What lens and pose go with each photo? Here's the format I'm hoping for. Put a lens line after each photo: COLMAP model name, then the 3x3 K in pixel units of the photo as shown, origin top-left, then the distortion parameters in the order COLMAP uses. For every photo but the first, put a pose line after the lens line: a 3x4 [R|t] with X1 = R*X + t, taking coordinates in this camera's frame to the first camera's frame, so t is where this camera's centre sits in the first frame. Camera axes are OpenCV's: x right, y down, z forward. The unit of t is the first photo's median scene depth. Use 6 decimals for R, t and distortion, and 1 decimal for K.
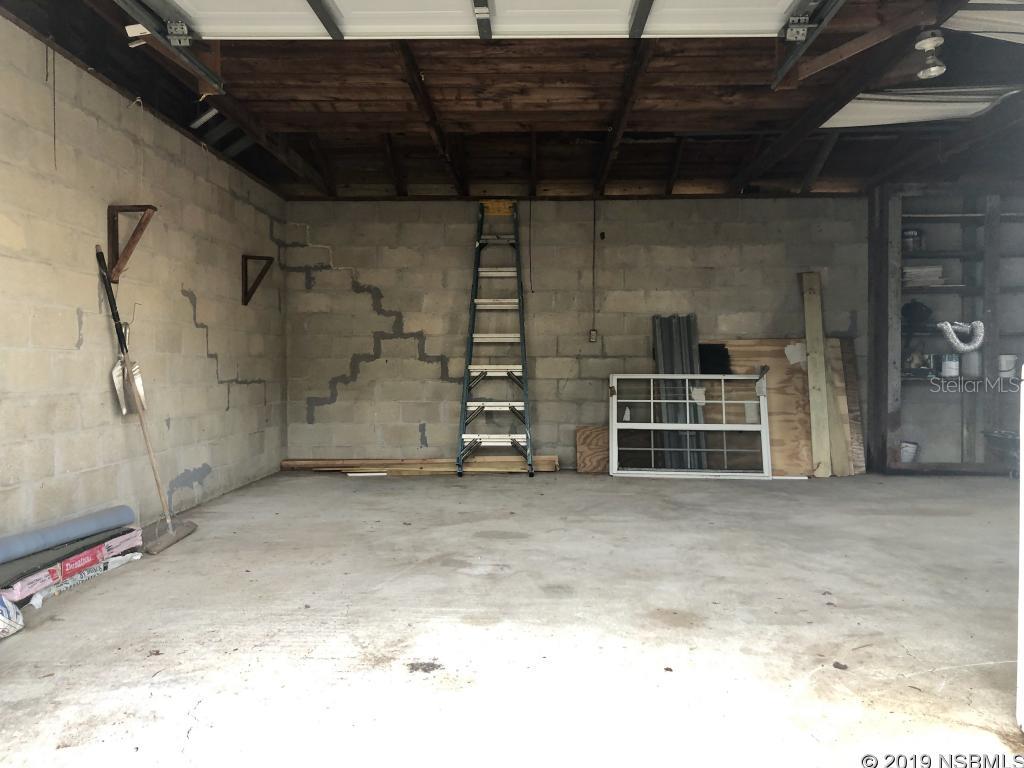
lens RADIAL K [[837.9, 0, 507.9], [0, 837.9, 382.4], [0, 0, 1]] dist [0.041882, -0.024222]
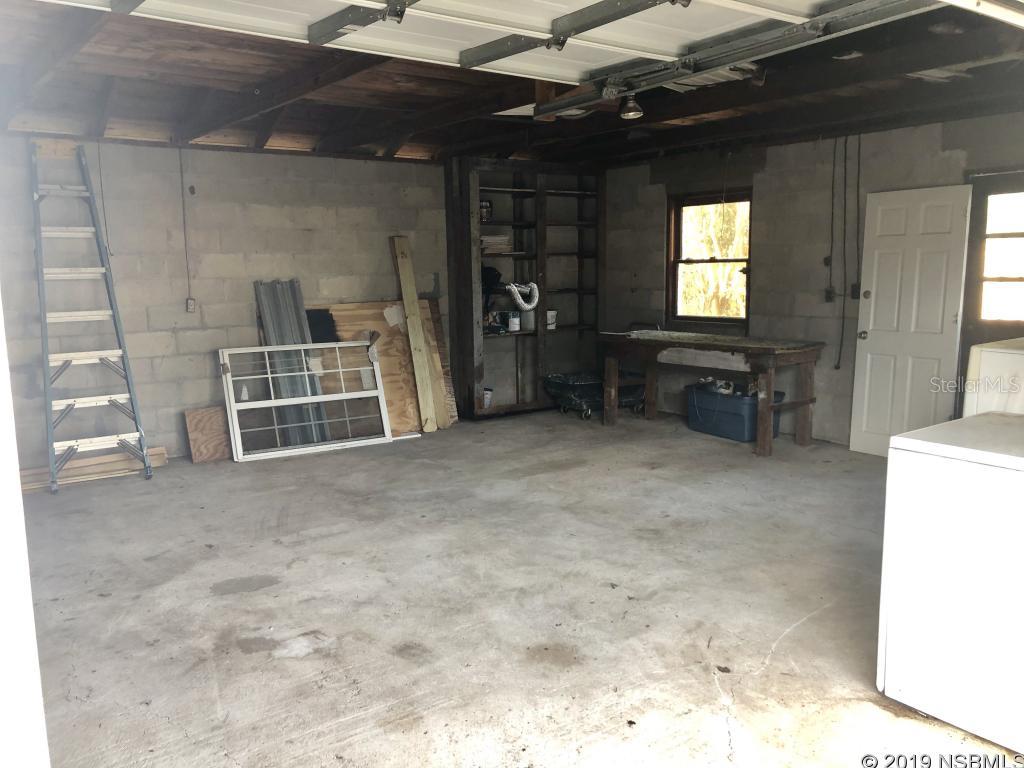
lens RADIAL K [[837.9, 0, 510.3], [0, 837.9, 385.6], [0, 0, 1]] dist [0.041882, -0.024222]
pose [[0.780229, -0.104365, 0.616726, -0.200074], [0.025217, 0.990429, 0.135702, -0.088117], [-0.624986, -0.090326, 0.775393, 0.099832]]
